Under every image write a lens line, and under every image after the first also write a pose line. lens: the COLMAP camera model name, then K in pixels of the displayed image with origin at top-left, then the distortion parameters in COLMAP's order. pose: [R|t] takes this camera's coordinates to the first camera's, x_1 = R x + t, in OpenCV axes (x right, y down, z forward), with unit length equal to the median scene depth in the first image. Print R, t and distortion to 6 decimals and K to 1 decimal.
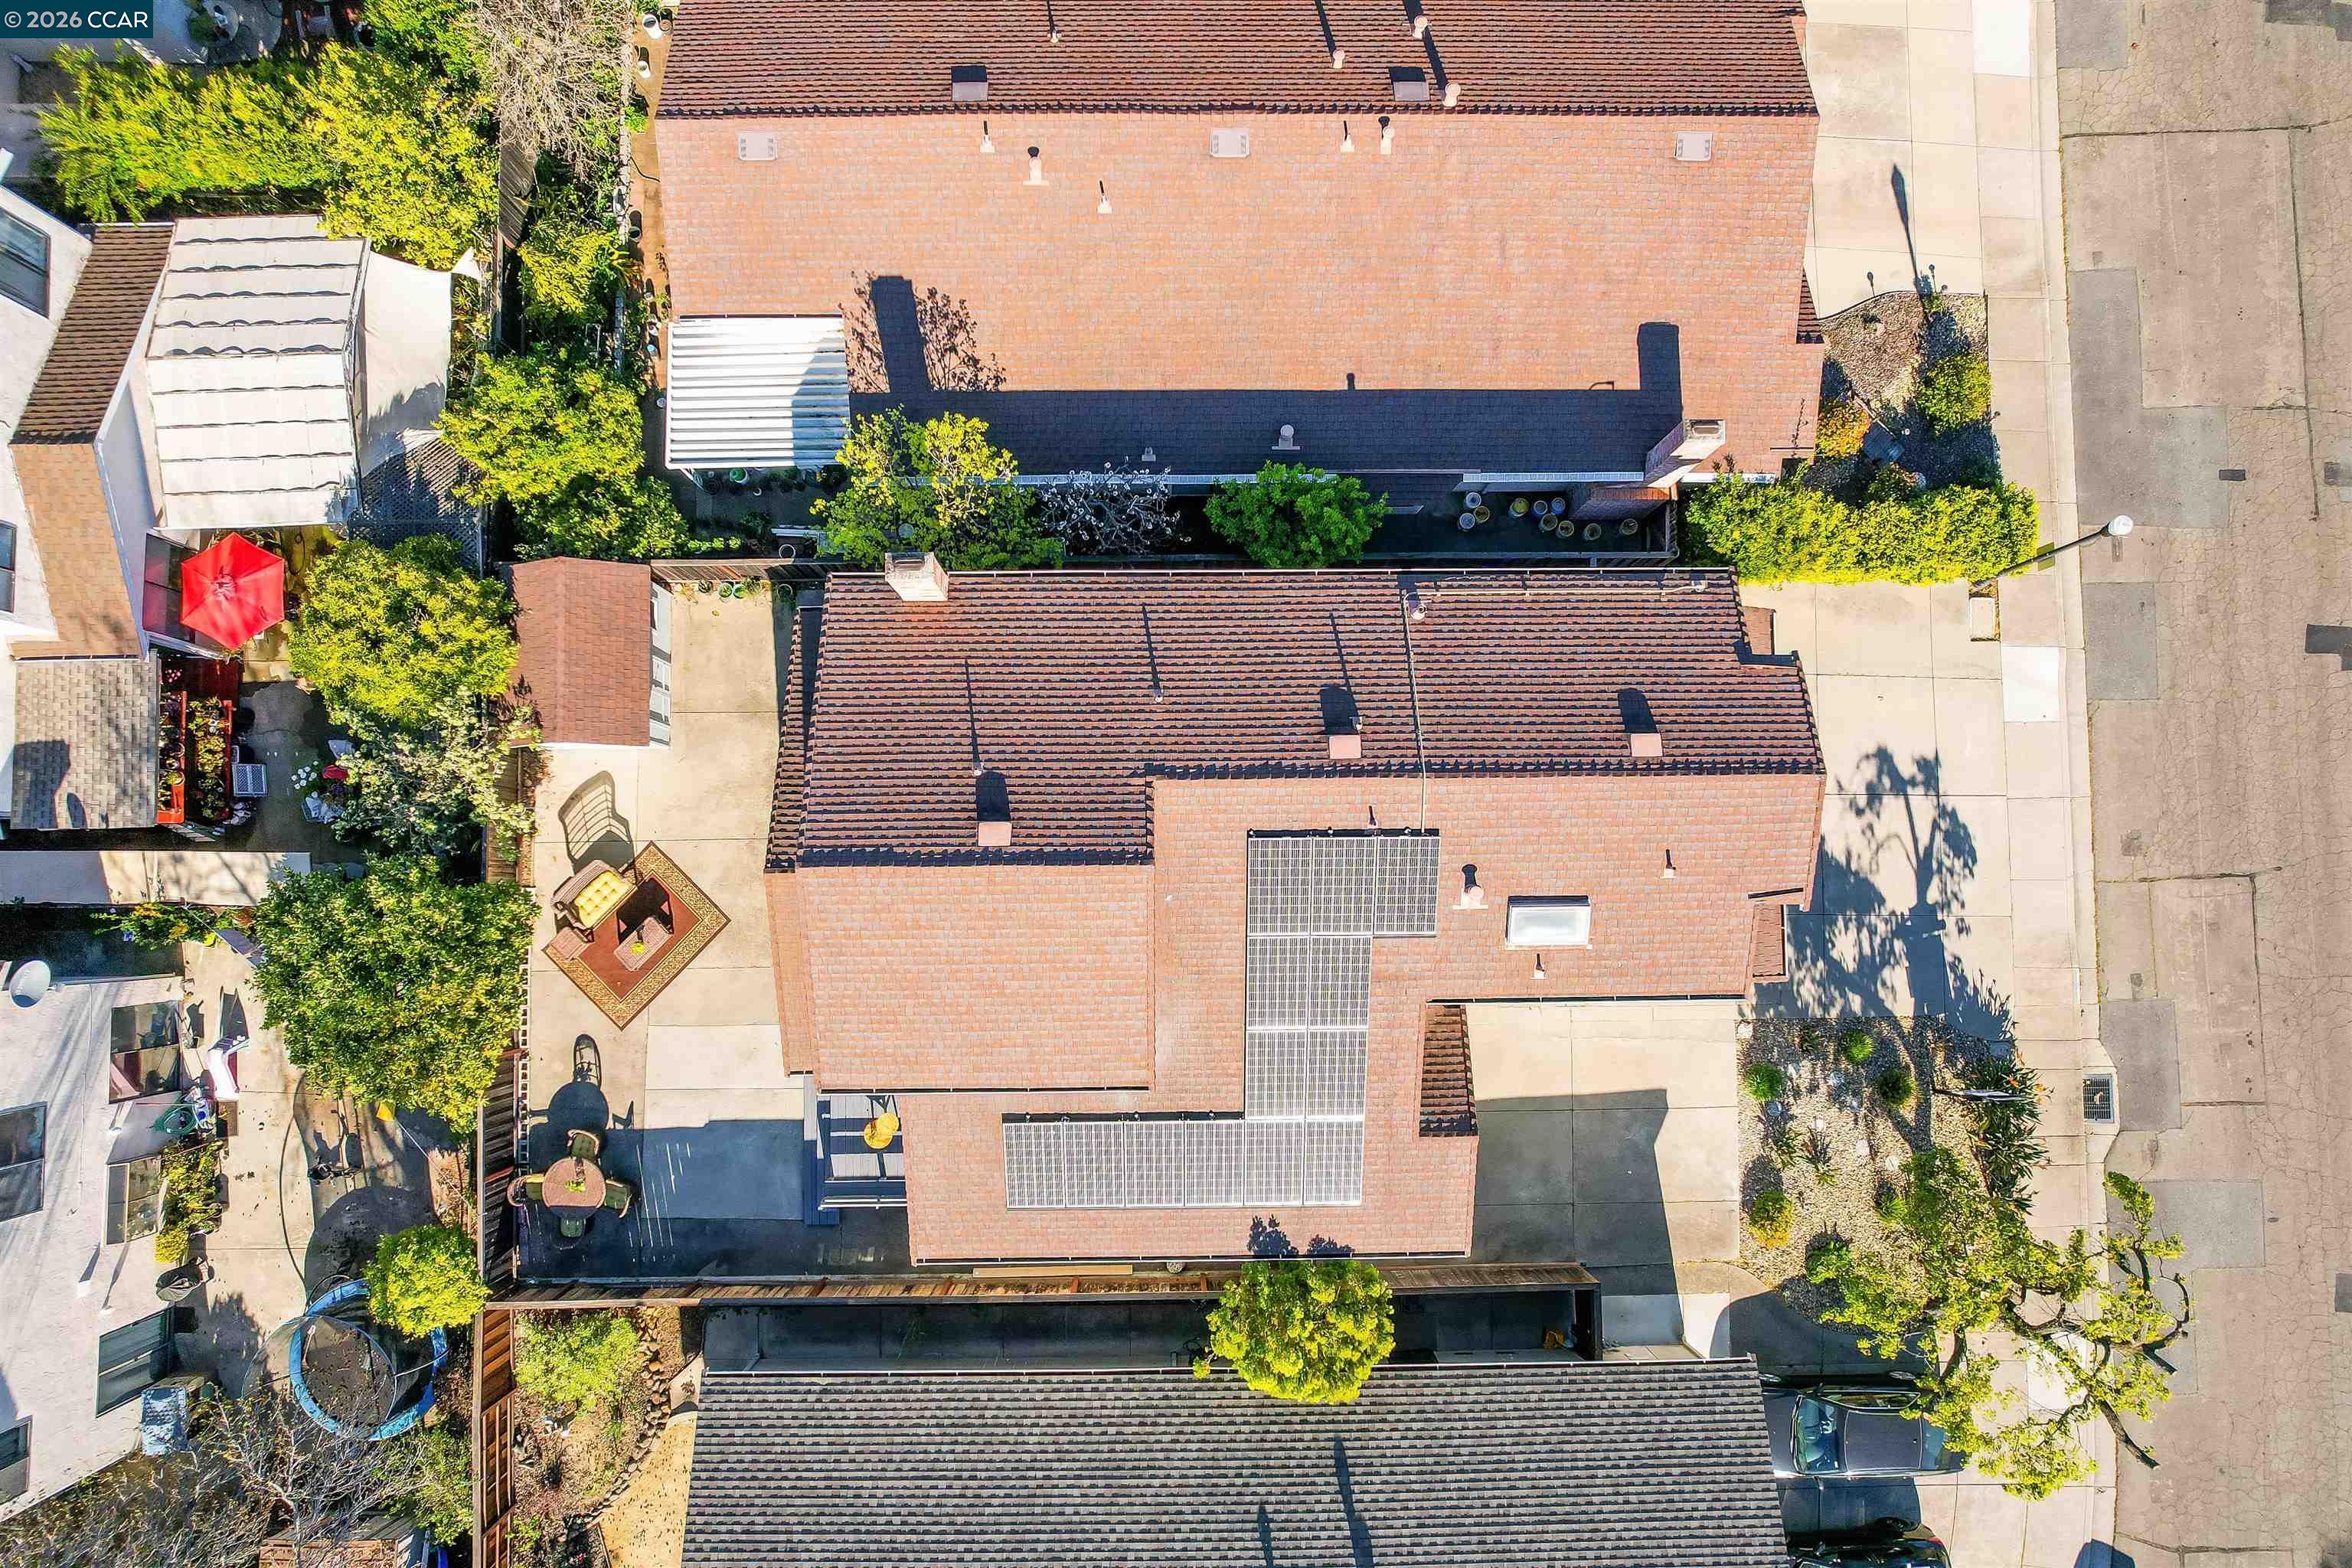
lens RADIAL K [[1525.5, 0, 1176.8], [0, 1525.5, 791.8], [0, 0, 1]] dist [-0.058877, 0.037672]
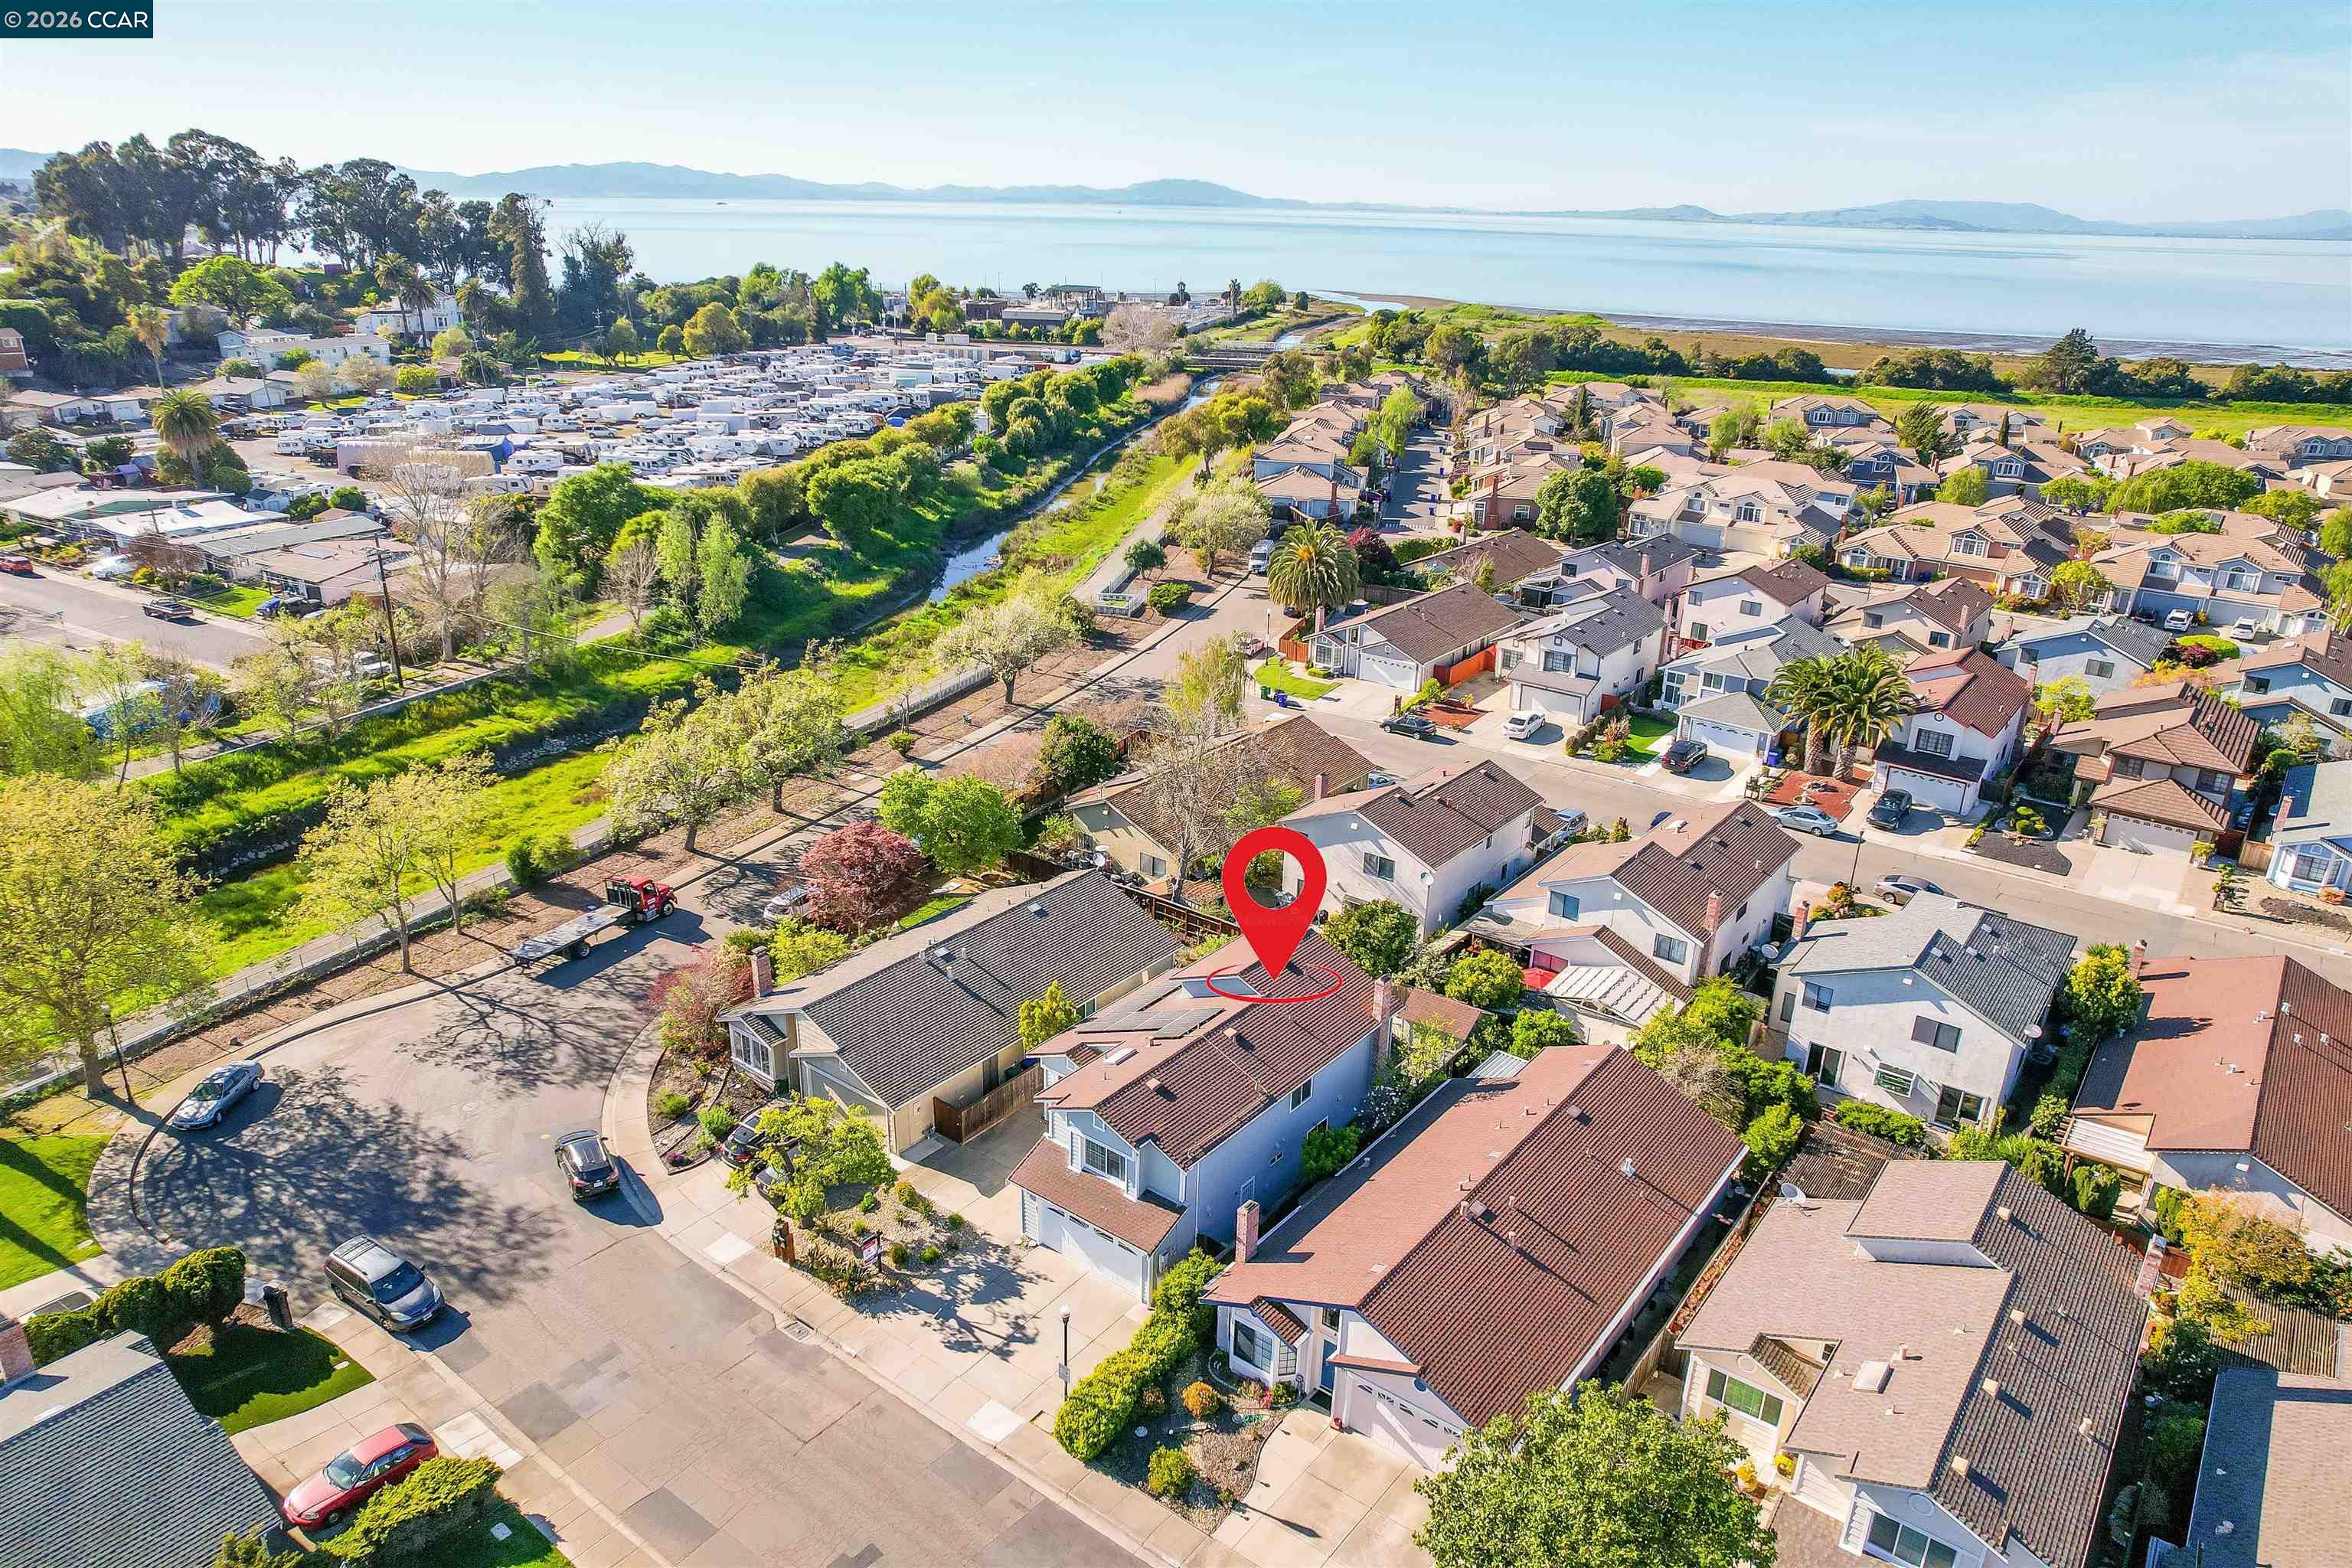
lens RADIAL K [[1525.5, 0, 1170.0], [0, 1525.5, 783.8], [0, 0, 1]] dist [-0.058877, 0.037672]
pose [[-0.626629, 0.254092, -0.736732, 1.469945], [-0.778856, -0.171641, 0.603260, -1.069100], [0.026830, 0.951828, 0.305456, -0.112035]]
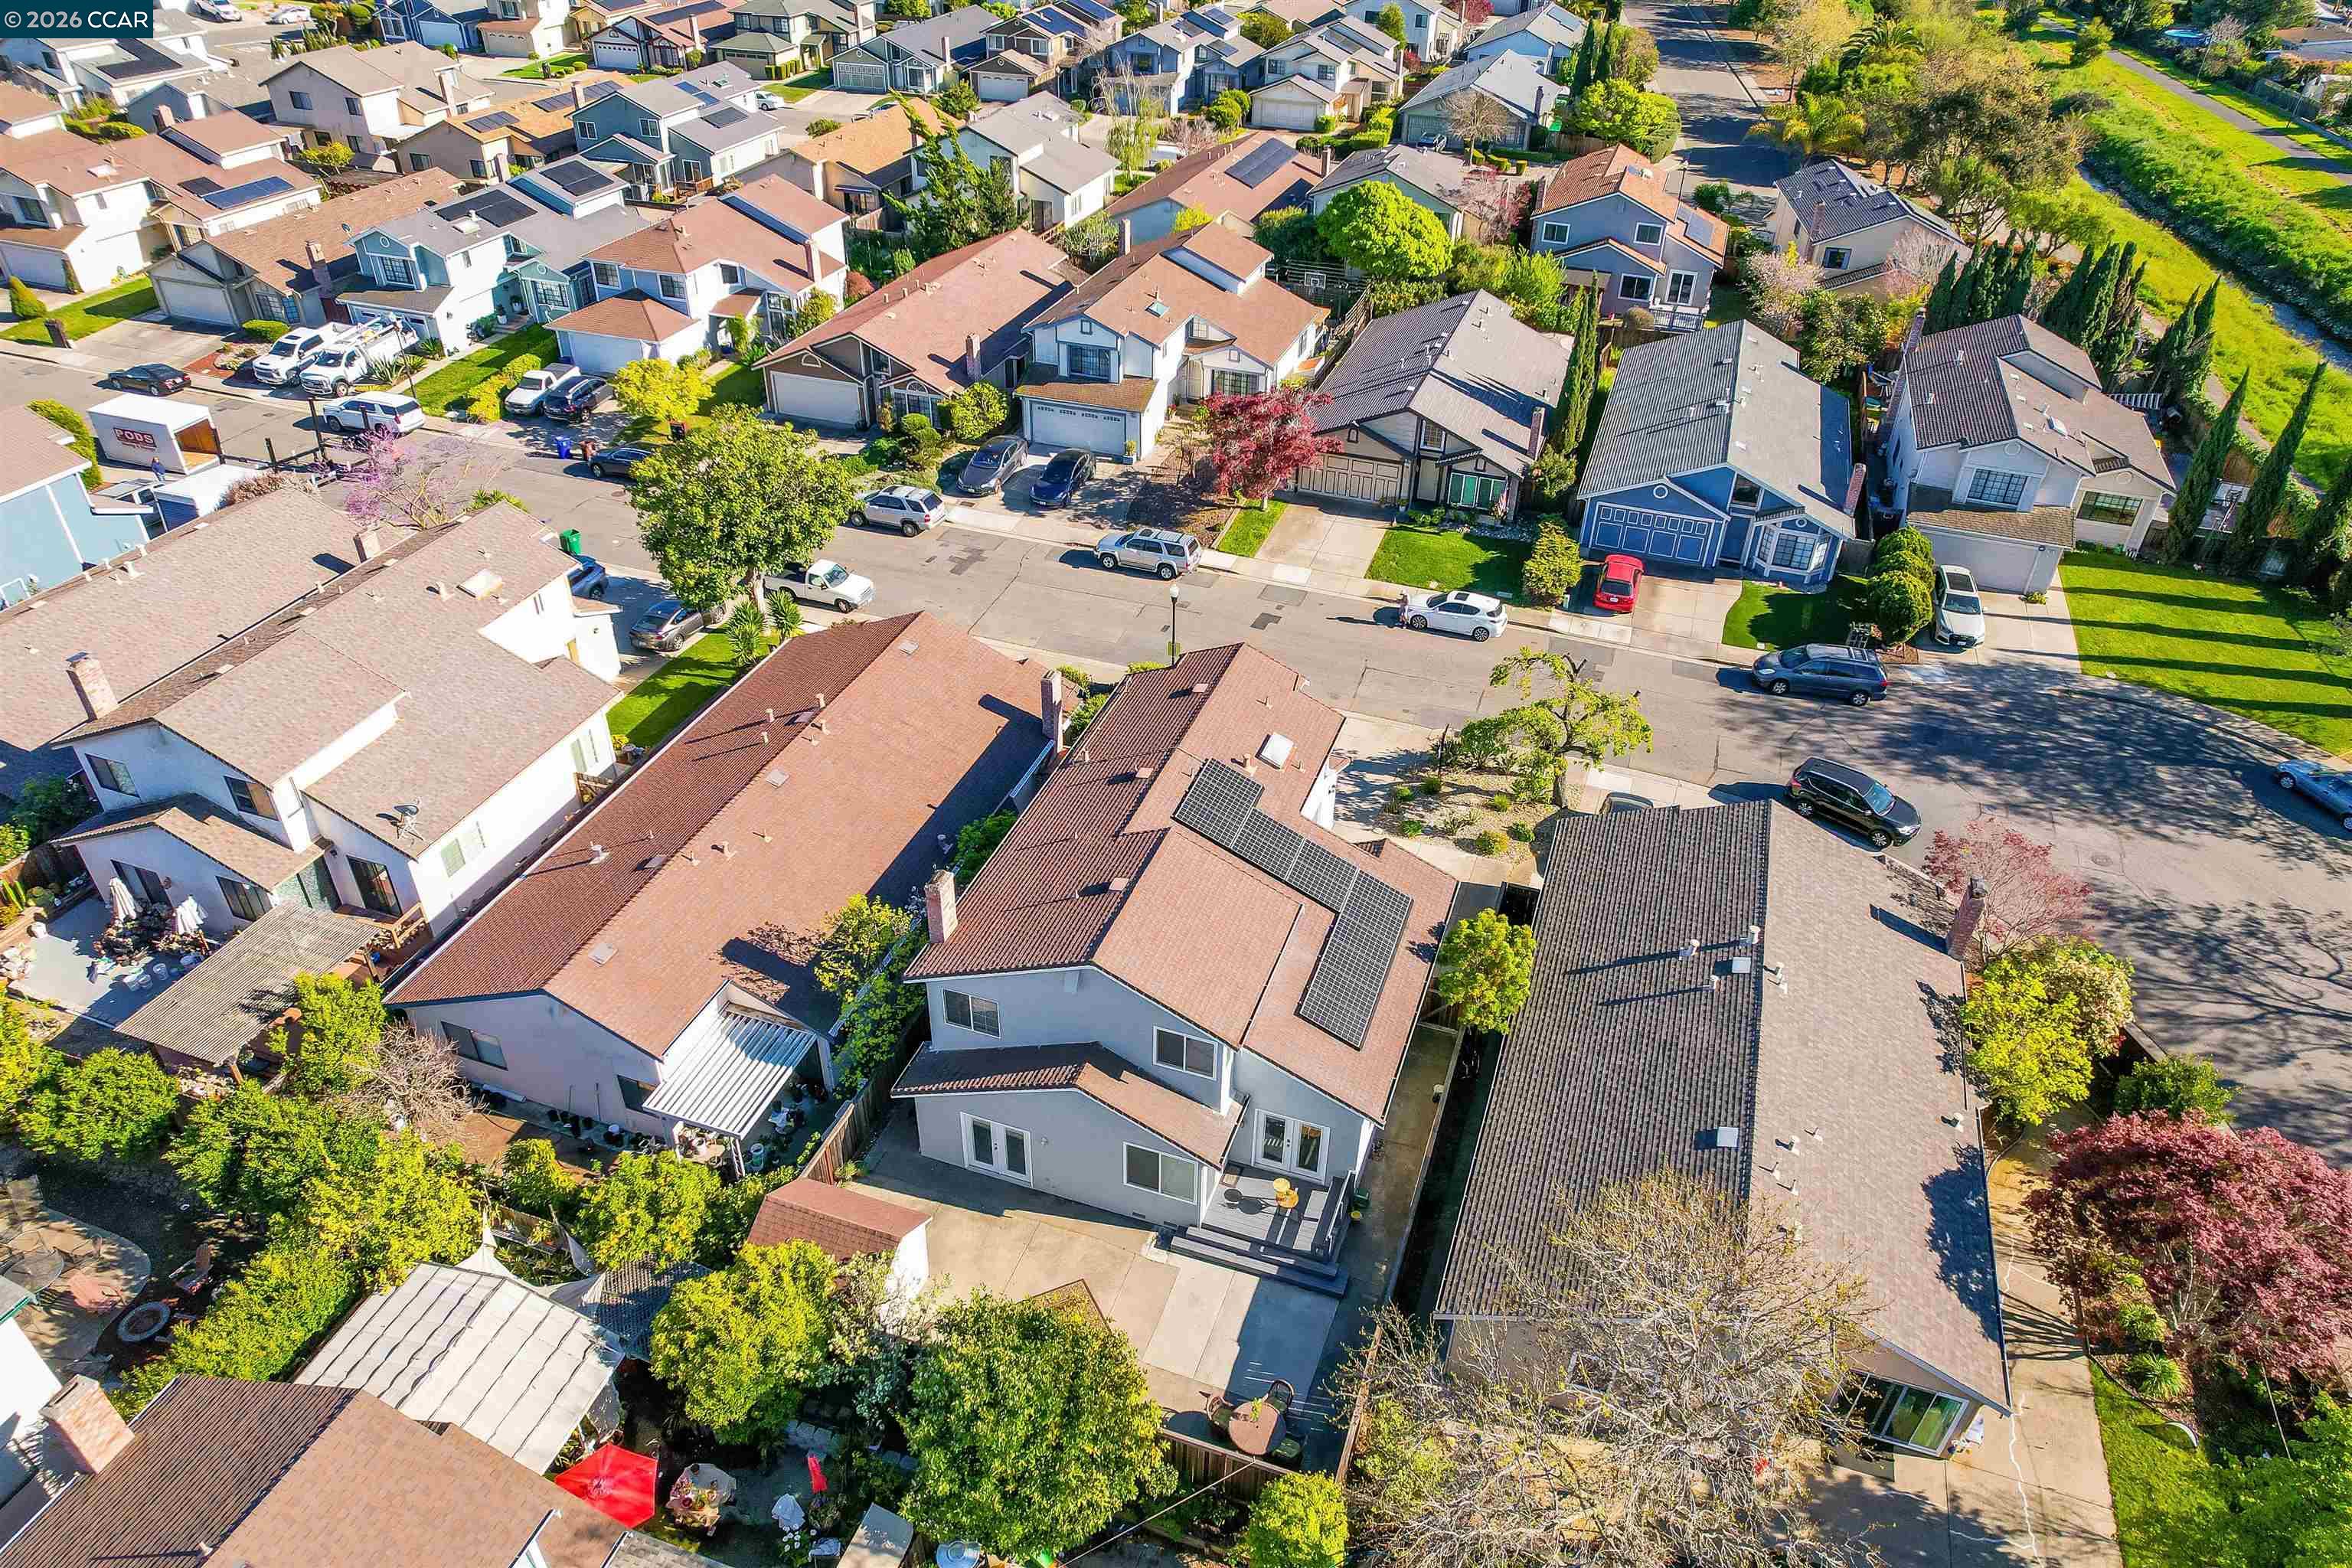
lens RADIAL K [[1525.5, 0, 1162.2], [0, 1525.5, 795.7], [0, 0, 1]] dist [-0.058877, 0.037672]
pose [[0.344143, -0.547620, 0.762678, -0.945118], [0.936971, 0.252574, -0.241436, 0.324048], [-0.060417, 0.797696, 0.600025, -0.017125]]
